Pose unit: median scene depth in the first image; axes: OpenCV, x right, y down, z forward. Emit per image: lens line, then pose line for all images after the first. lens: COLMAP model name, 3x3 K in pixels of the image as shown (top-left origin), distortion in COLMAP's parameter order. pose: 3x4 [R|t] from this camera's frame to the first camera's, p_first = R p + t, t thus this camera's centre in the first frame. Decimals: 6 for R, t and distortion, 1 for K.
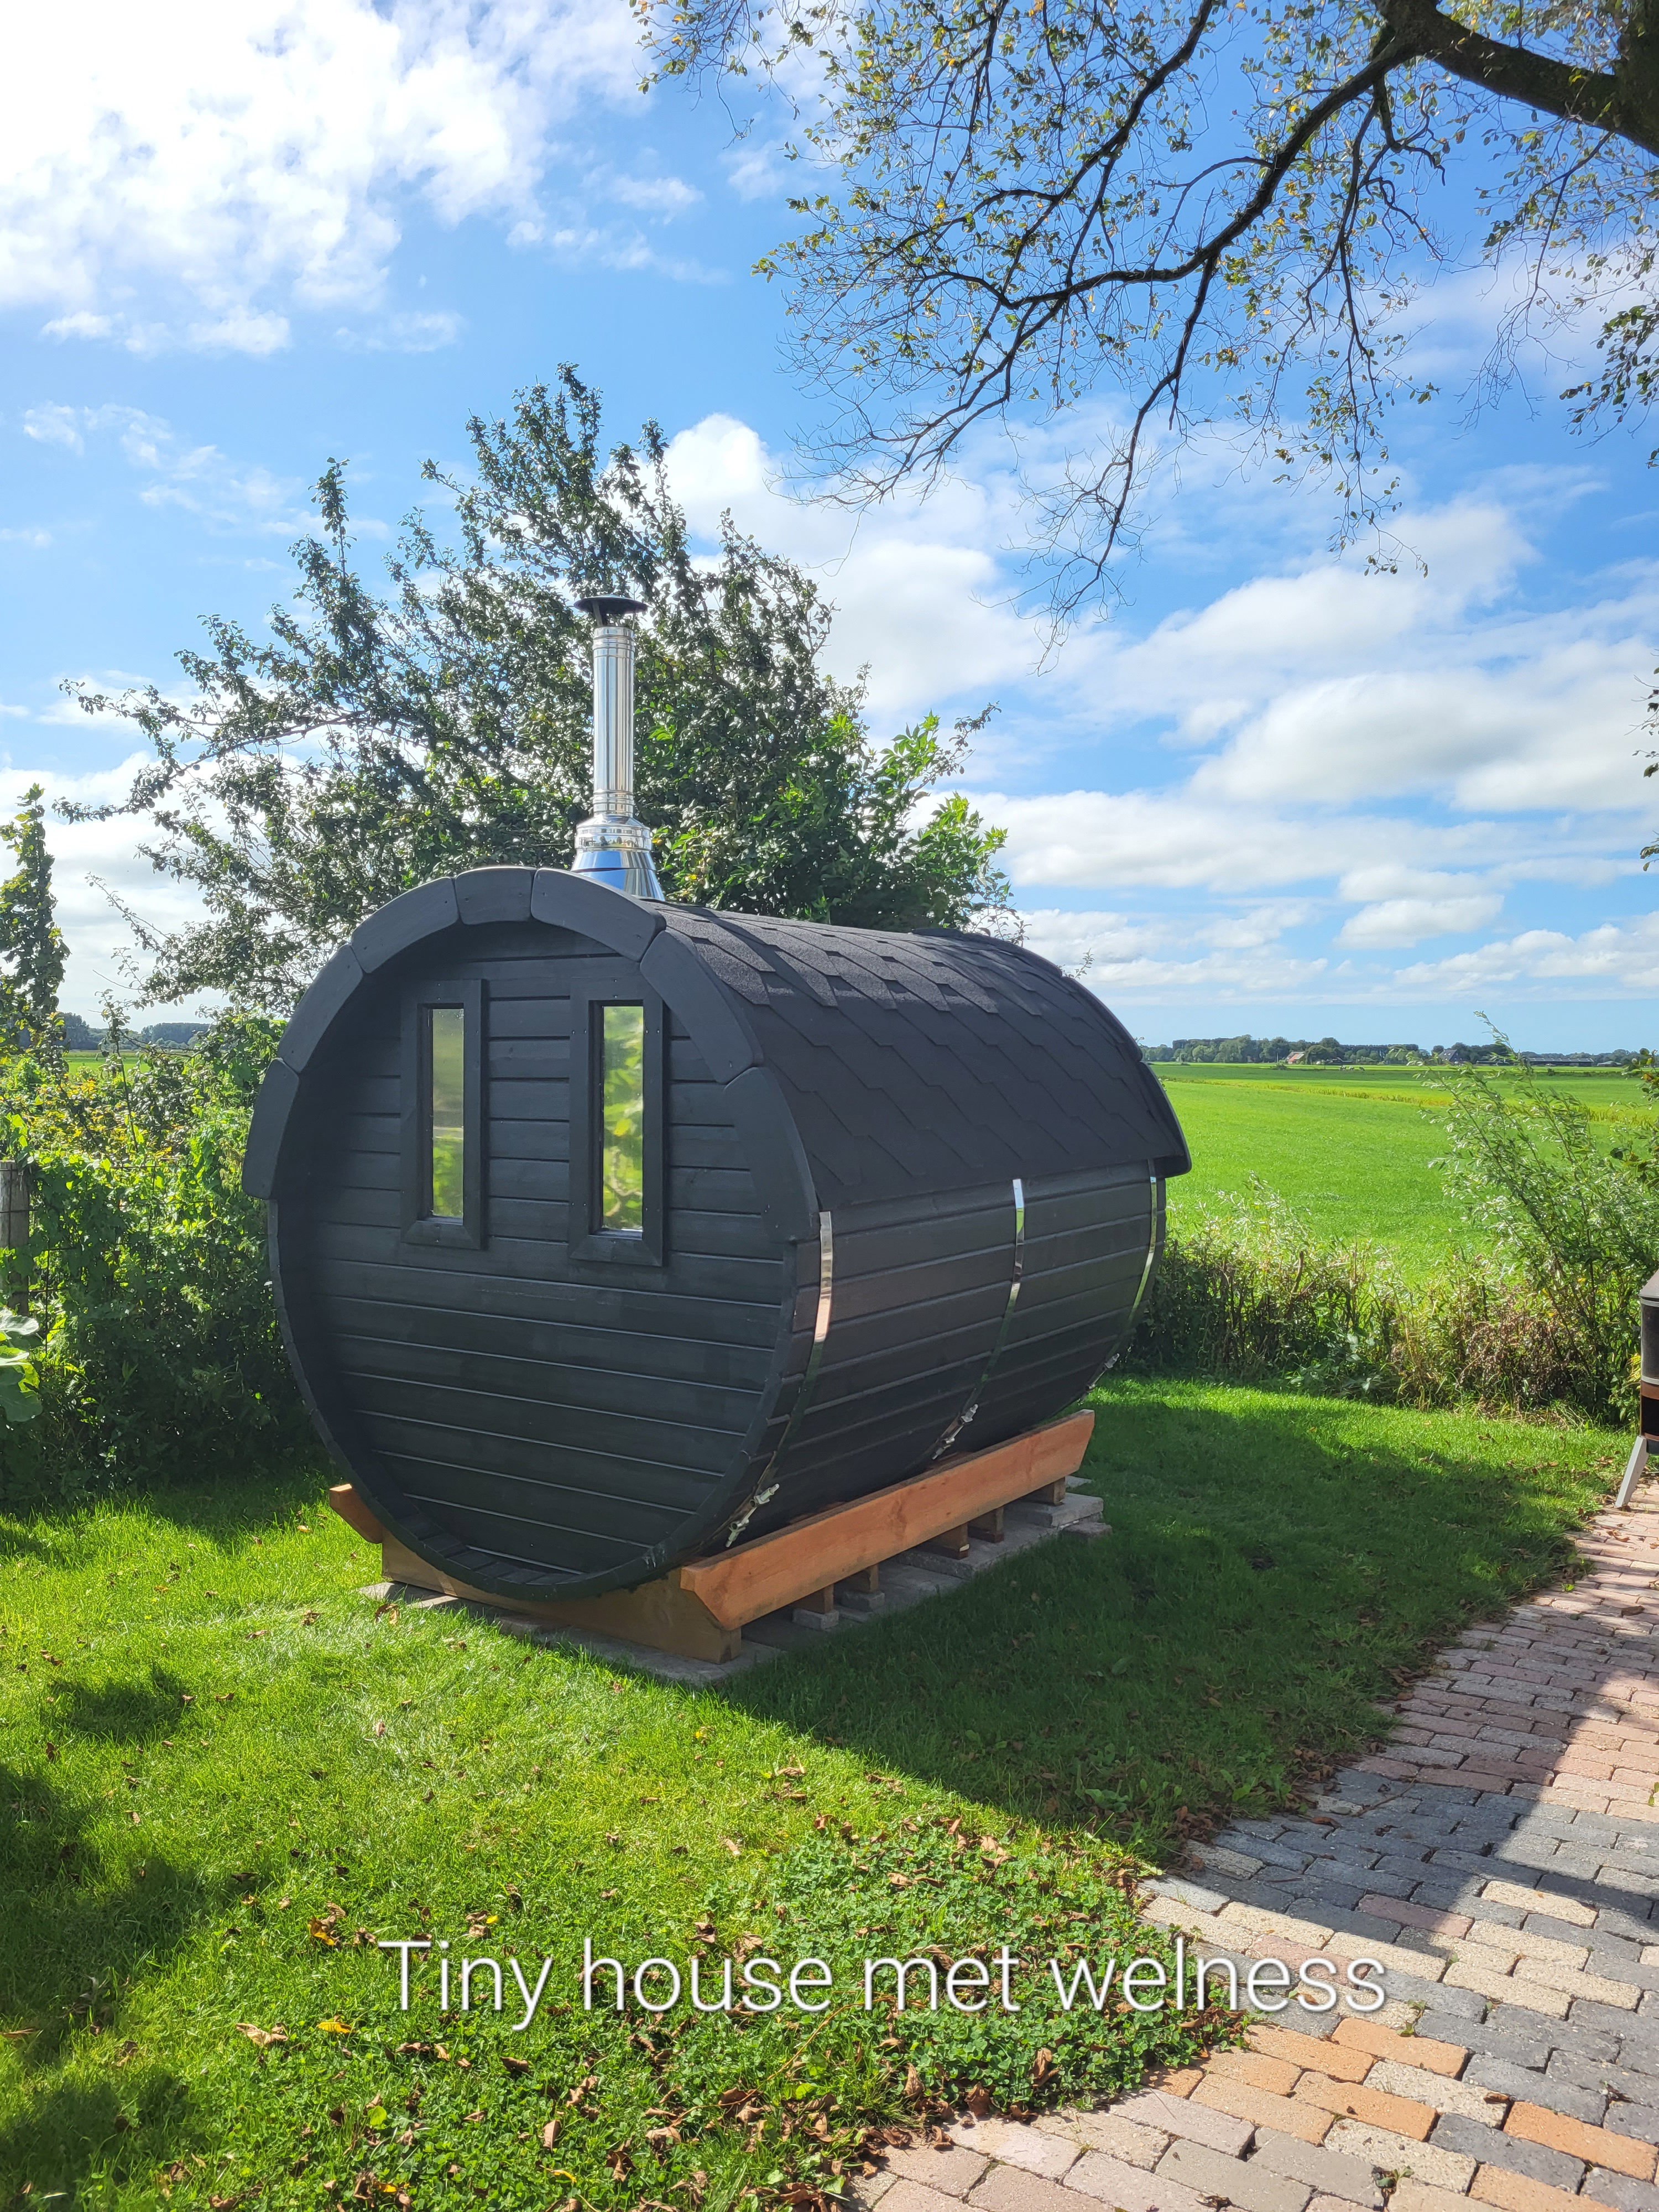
lens RADIAL K [[1659.0, 0, 836.3], [0, 1659.0, 1099.5], [0, 0, 1]] dist [0.023485, -0.021901]
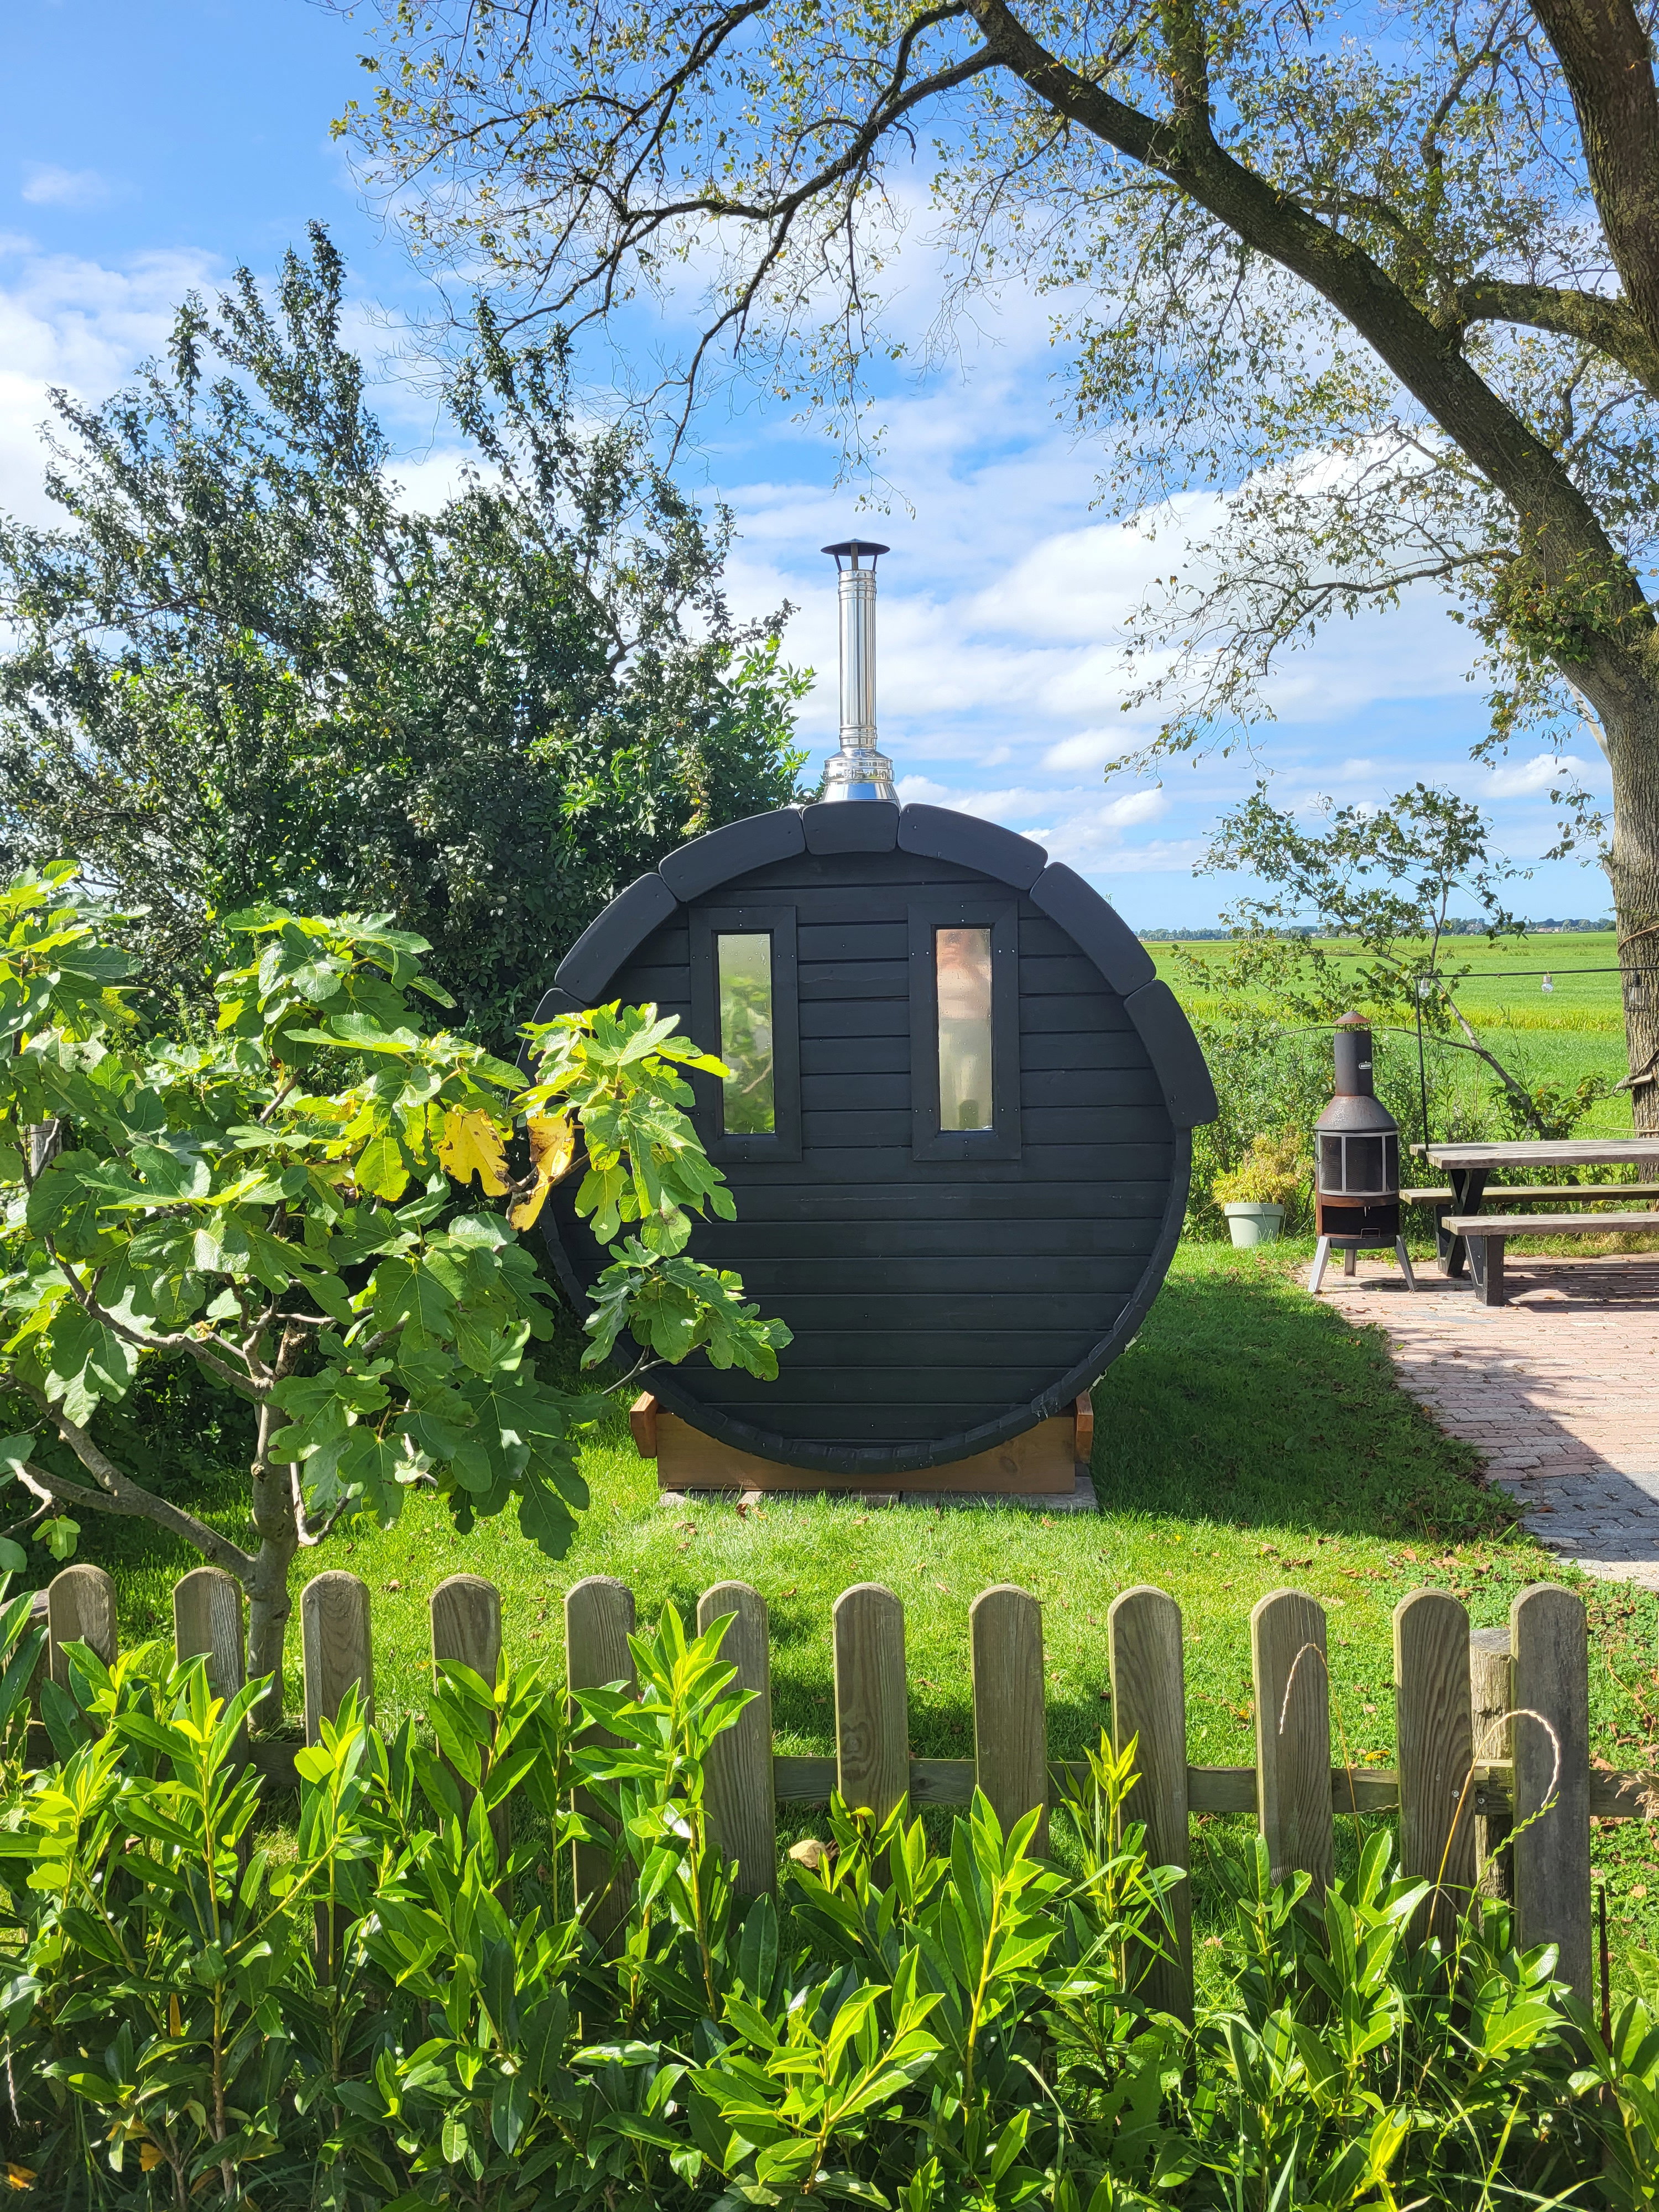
lens RADIAL K [[1659.0, 0, 836.3], [0, 1659.0, 1099.5], [0, 0, 1]] dist [0.023485, -0.021901]
pose [[0.875066, -0.072543, 0.478536, -0.390535], [0.041769, 0.996334, 0.074658, -0.016119], [-0.482198, -0.045343, 0.874888, 0.035783]]
